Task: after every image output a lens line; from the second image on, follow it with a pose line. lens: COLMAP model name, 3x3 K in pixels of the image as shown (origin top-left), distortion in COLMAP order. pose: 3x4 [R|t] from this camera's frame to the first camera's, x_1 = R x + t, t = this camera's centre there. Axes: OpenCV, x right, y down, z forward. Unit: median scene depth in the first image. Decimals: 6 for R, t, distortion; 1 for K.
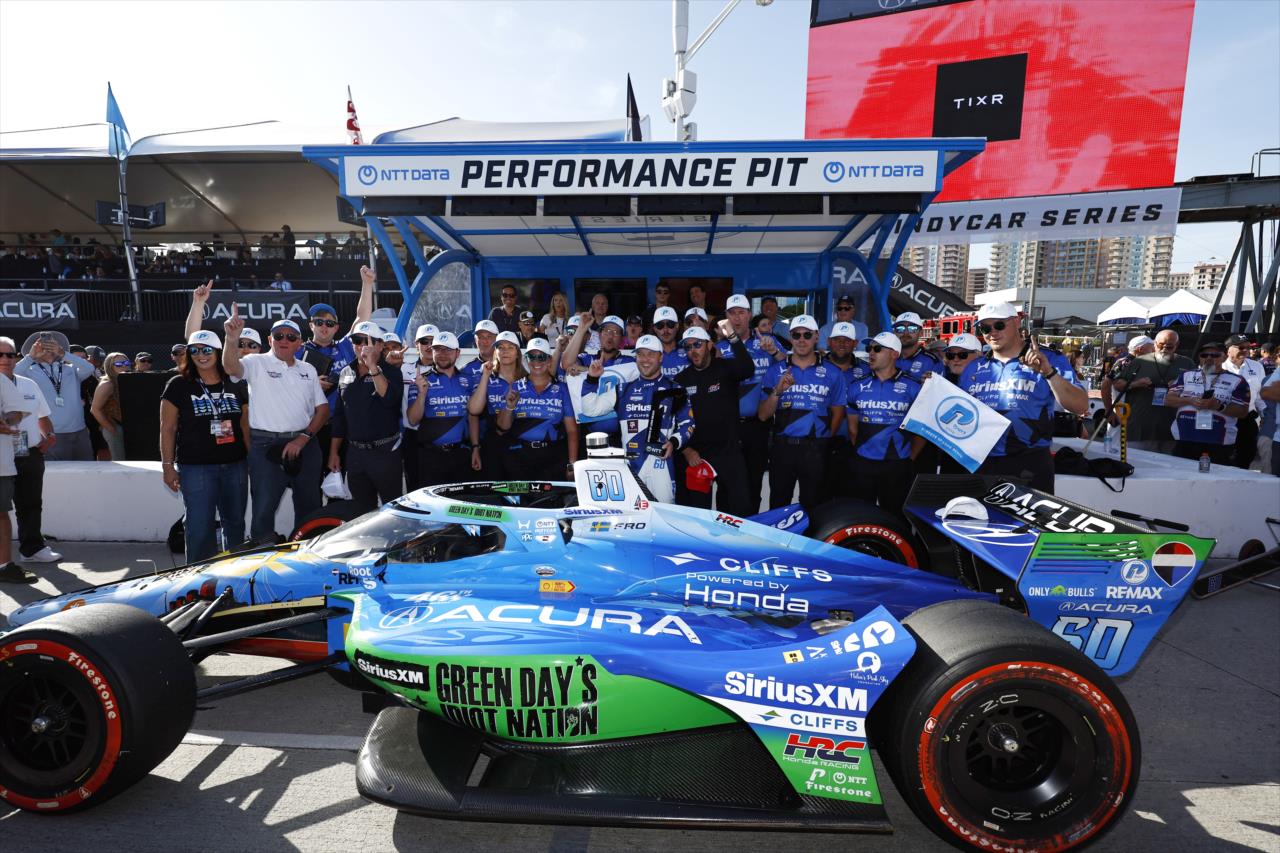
lens RADIAL K [[617.1, 0, 634.6], [0, 617.1, 420.2], [0, 0, 1]] dist [-0.001756, -0.000352]
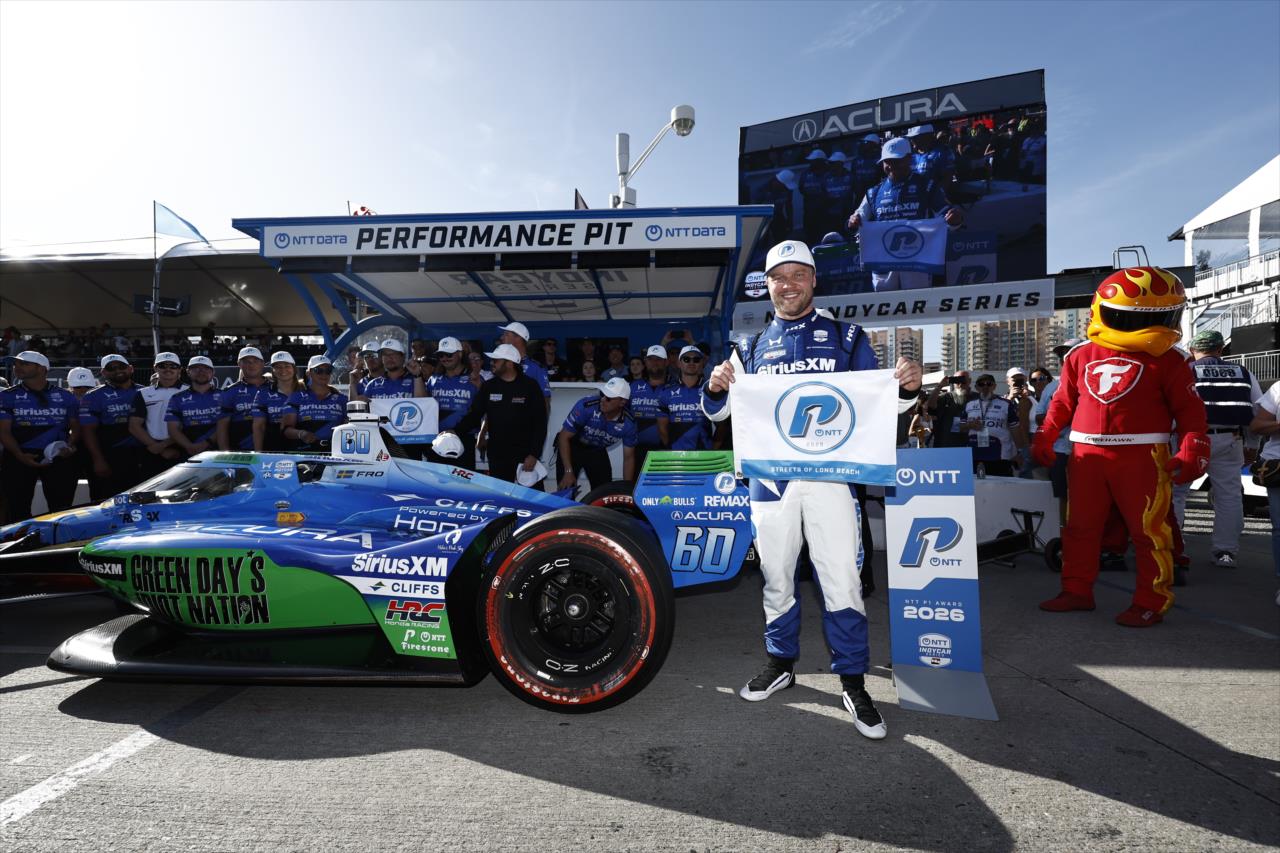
lens RADIAL K [[552.4, 0, 622.1], [0, 552.4, 417.5], [0, 0, 1]] dist [-0.002995, 0.000170]
pose [[0.999931, -0.004094, -0.011044, 0.339487], [0.002470, 0.989682, -0.143263, 0.149216], [0.011516, 0.143226, 0.989623, -0.047522]]
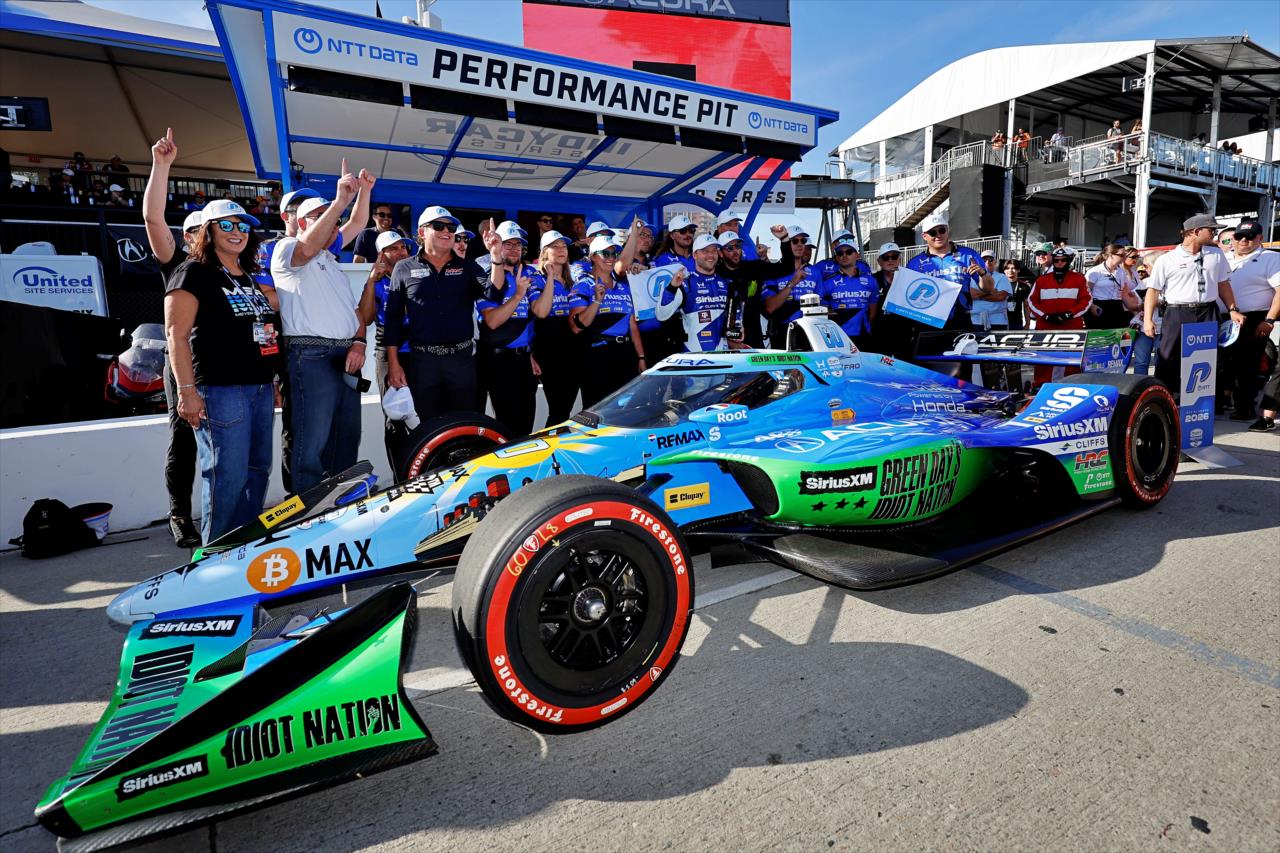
lens RADIAL K [[601.7, 0, 659.4], [0, 601.7, 366.4], [0, 0, 1]] dist [0.000635, 0.000080]
pose [[0.836600, -0.074483, 0.542727, -0.665192], [0.091003, 0.995844, -0.003611, 0.096247], [-0.540202, 0.052410, 0.839901, 0.142772]]
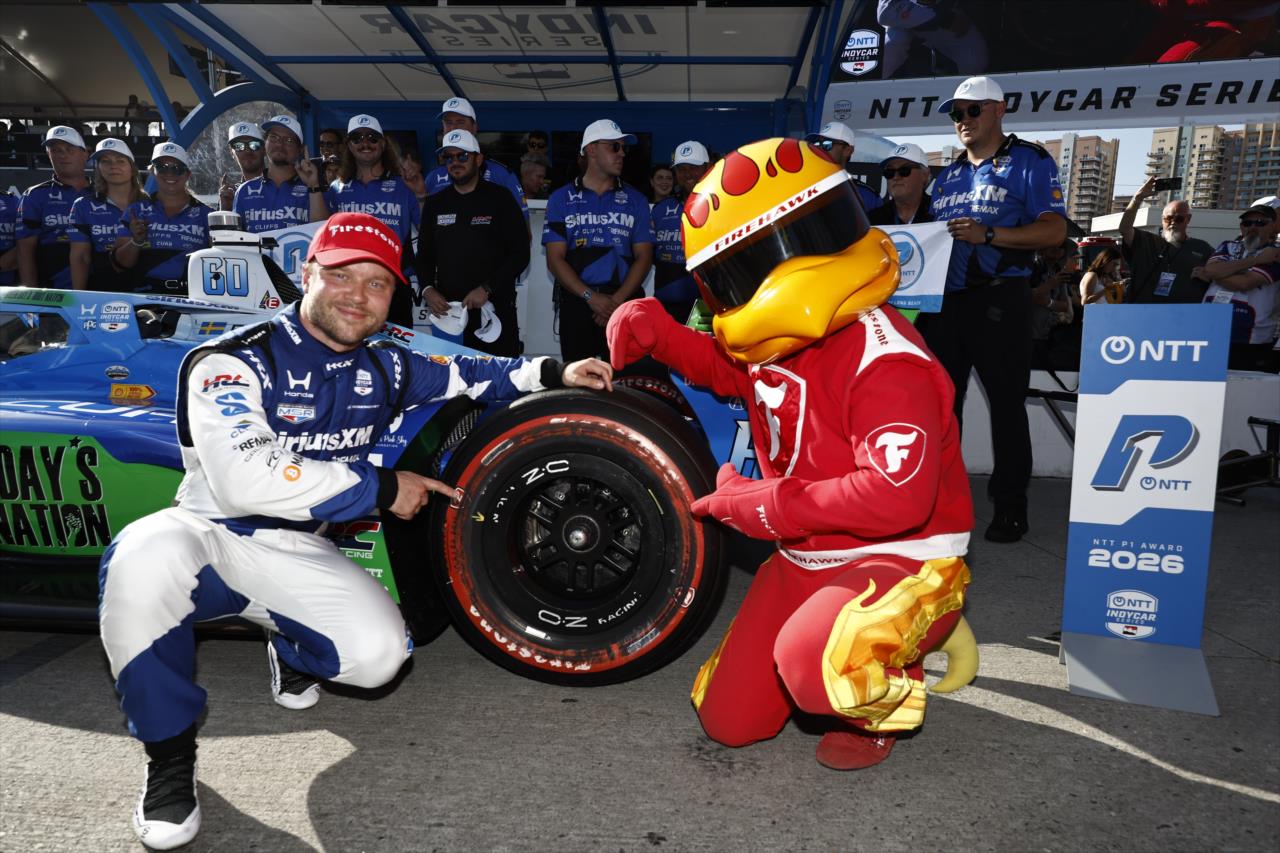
lens RADIAL K [[851.0, 0, 619.6], [0, 851.0, 419.2], [0, 0, 1]] dist [-0.001829, -0.001931]
pose [[0.999465, 0.026833, -0.018682, 0.320710], [-0.026277, 0.999222, 0.029422, 0.164503], [0.019457, -0.028916, 0.999392, -0.024951]]
